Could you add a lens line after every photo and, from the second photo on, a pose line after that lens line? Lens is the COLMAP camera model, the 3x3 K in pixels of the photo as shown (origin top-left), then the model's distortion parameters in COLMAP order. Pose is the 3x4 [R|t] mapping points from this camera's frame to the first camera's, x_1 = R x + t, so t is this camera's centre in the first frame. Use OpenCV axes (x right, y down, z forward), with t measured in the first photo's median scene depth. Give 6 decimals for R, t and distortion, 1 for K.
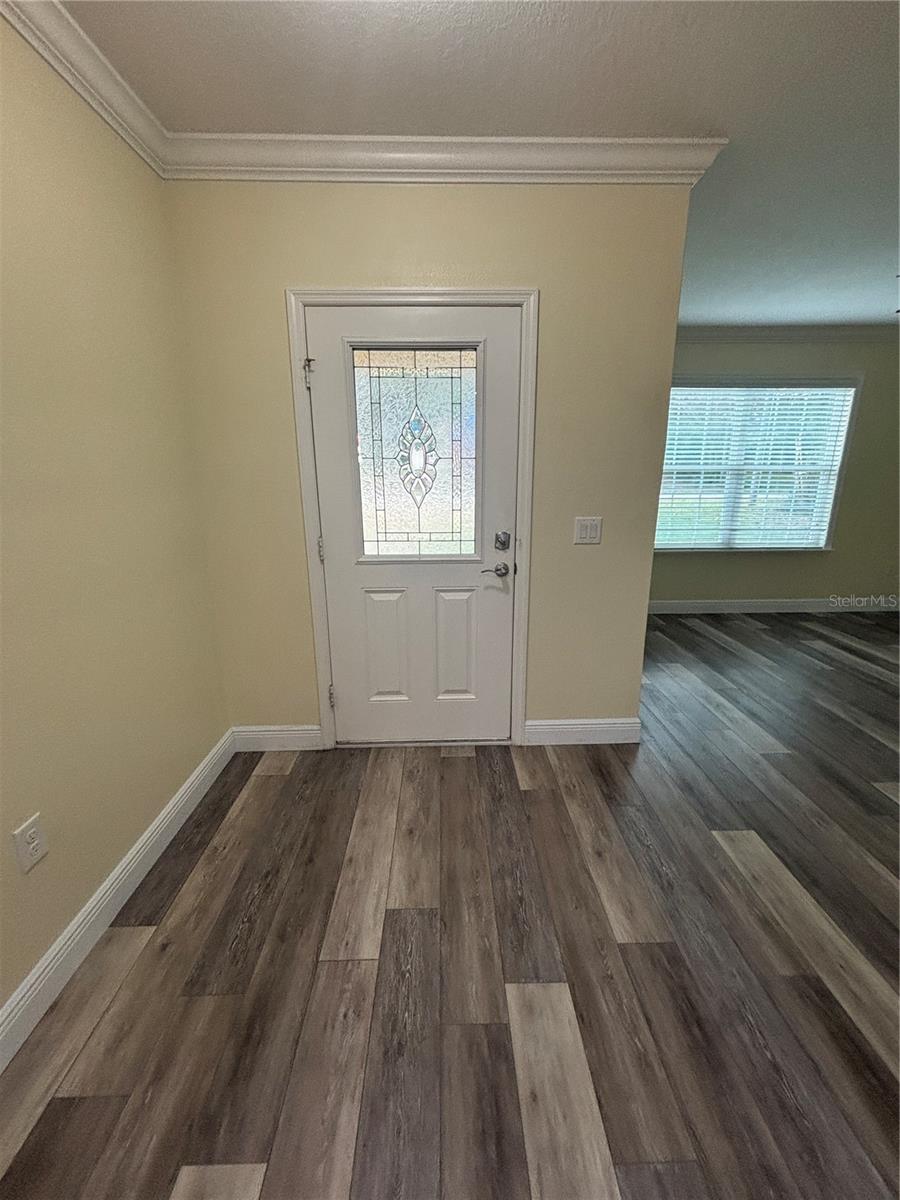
lens RADIAL K [[484.0, 0, 450.7], [0, 484.0, 600.1], [0, 0, 1]] dist [-0.004185, 0.000884]
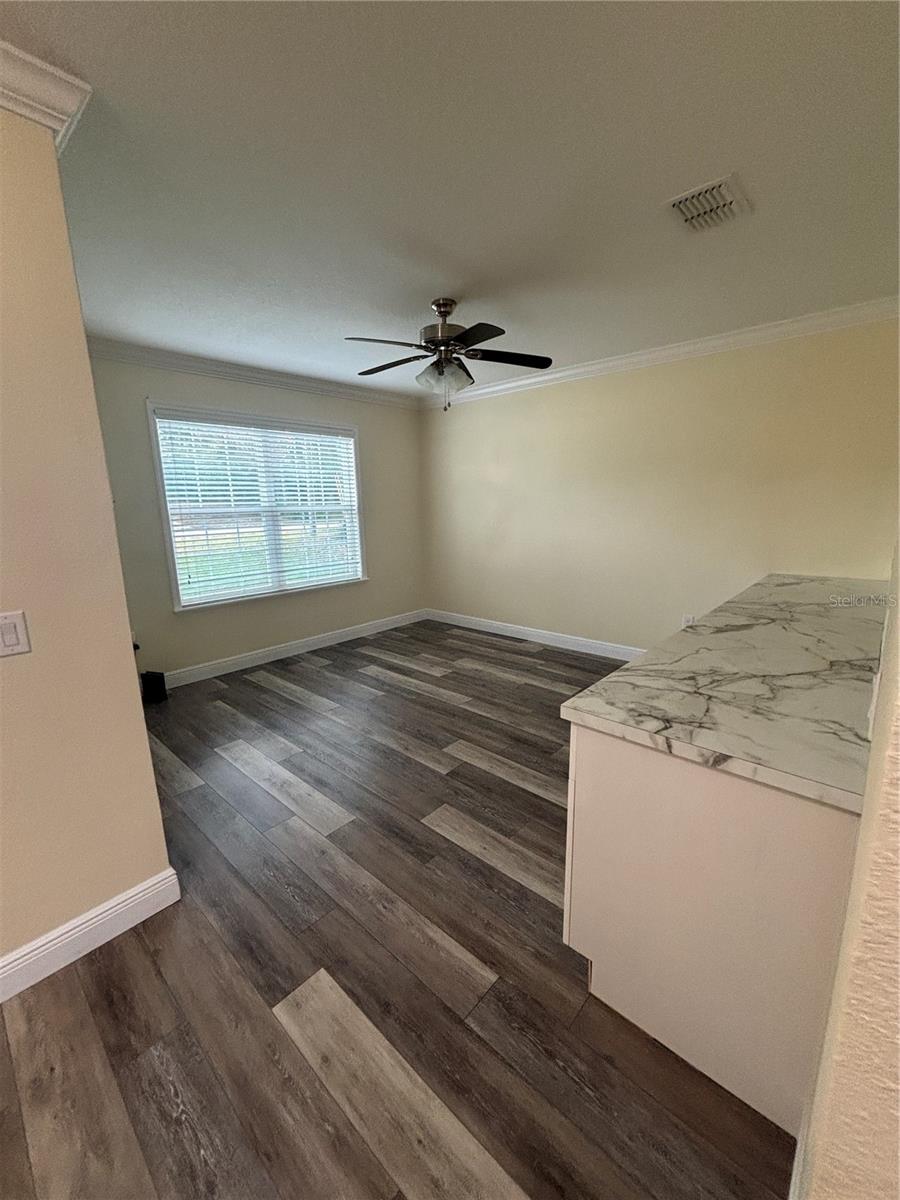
lens RADIAL K [[484.0, 0, 454.4], [0, 484.0, 601.2], [0, 0, 1]] dist [-0.004185, 0.000884]
pose [[0.680825, -0.152749, 0.716342, 0.170369], [0.196057, 0.980330, 0.022705, -0.060049], [-0.705719, 0.124986, 0.697380, 0.116800]]
